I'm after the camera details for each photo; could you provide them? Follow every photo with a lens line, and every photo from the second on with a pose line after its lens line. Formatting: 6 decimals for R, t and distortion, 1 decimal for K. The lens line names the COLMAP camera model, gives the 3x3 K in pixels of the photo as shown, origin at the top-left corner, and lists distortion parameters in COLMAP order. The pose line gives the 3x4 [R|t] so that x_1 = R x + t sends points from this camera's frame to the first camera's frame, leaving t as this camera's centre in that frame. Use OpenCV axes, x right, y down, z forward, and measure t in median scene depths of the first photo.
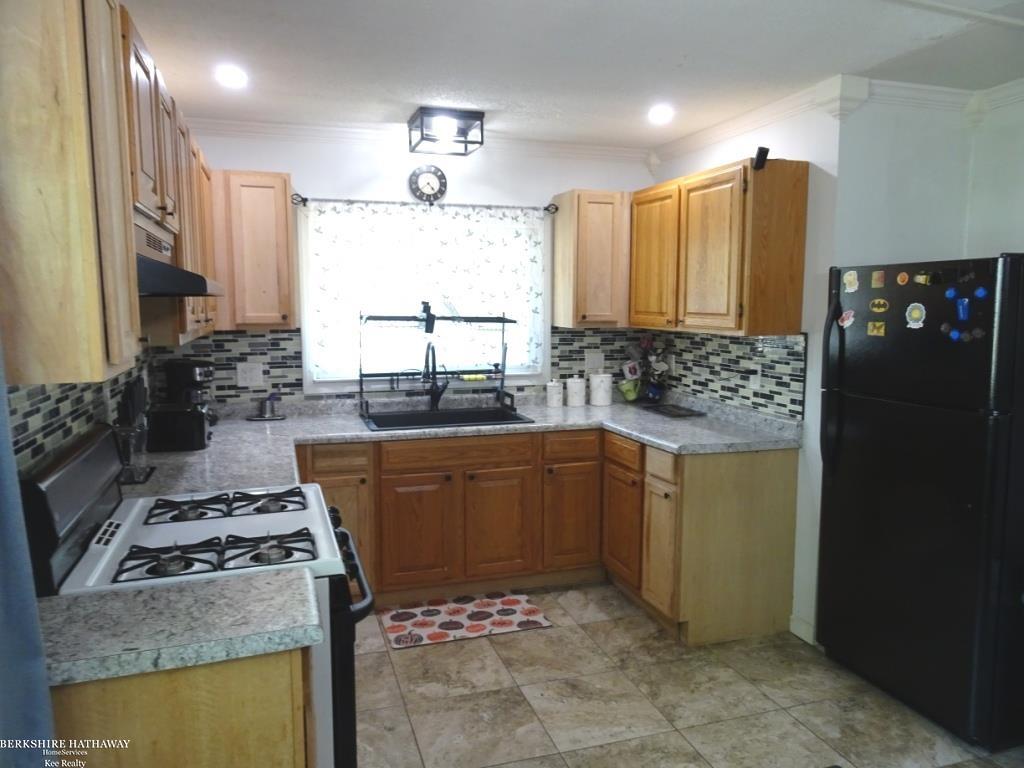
lens RADIAL K [[726.6, 0, 515.2], [0, 726.6, 381.8], [0, 0, 1]] dist [0.009603, -0.000369]
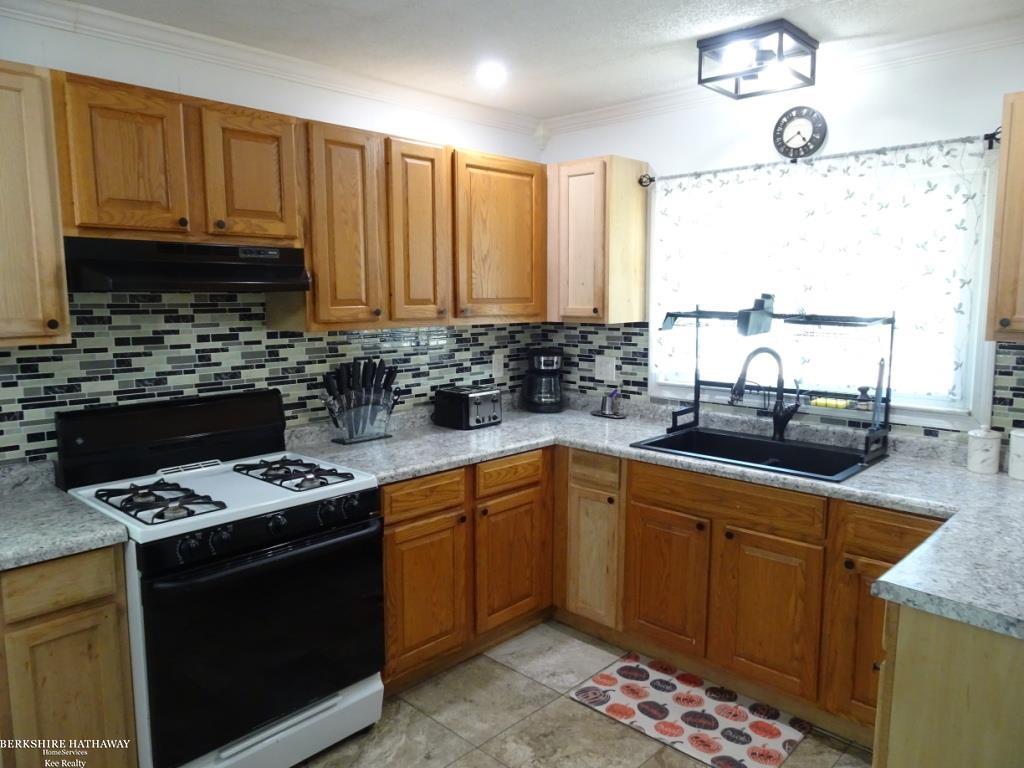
lens RADIAL K [[726.6, 0, 511.9], [0, 726.6, 381.0], [0, 0, 1]] dist [0.009603, -0.000369]
pose [[0.476431, 0.108406, -0.872503, 0.433801], [-0.095793, 0.992862, 0.071052, -0.050788], [0.873978, 0.049729, 0.483415, 0.423034]]
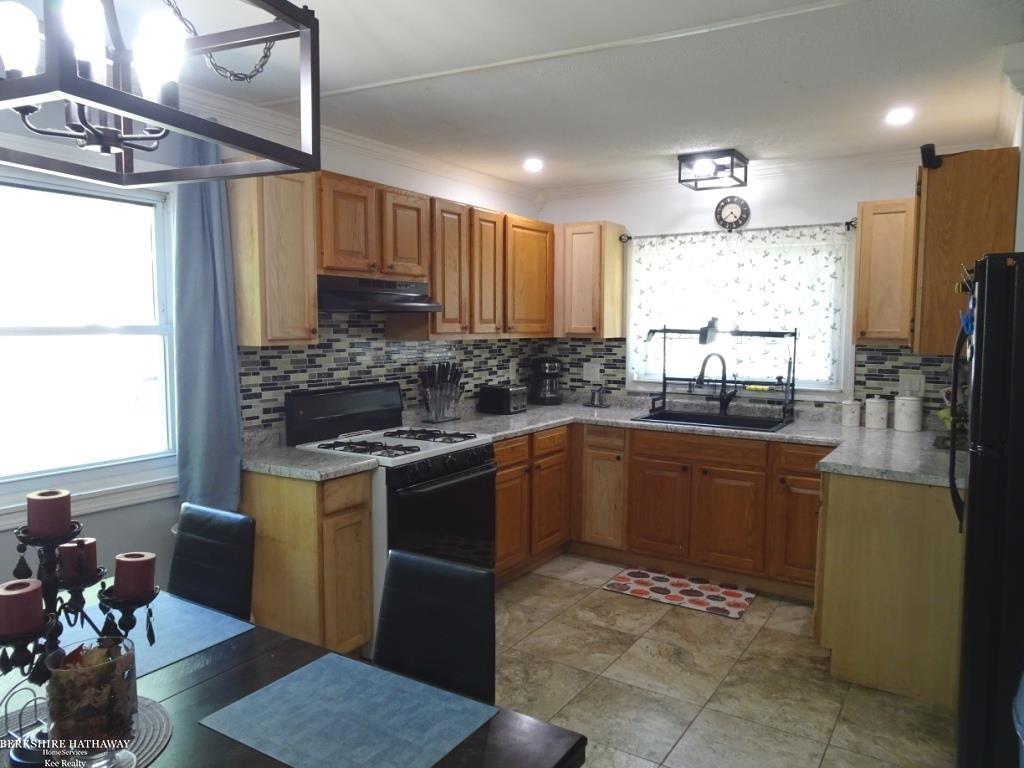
lens RADIAL K [[726.6, 0, 512.8], [0, 726.6, 381.8], [0, 0, 1]] dist [0.009603, -0.000369]
pose [[0.633507, 0.067761, -0.770764, 0.580154], [-0.090366, 0.995820, 0.013272, 0.003608], [0.768442, 0.061243, 0.636982, 0.039610]]
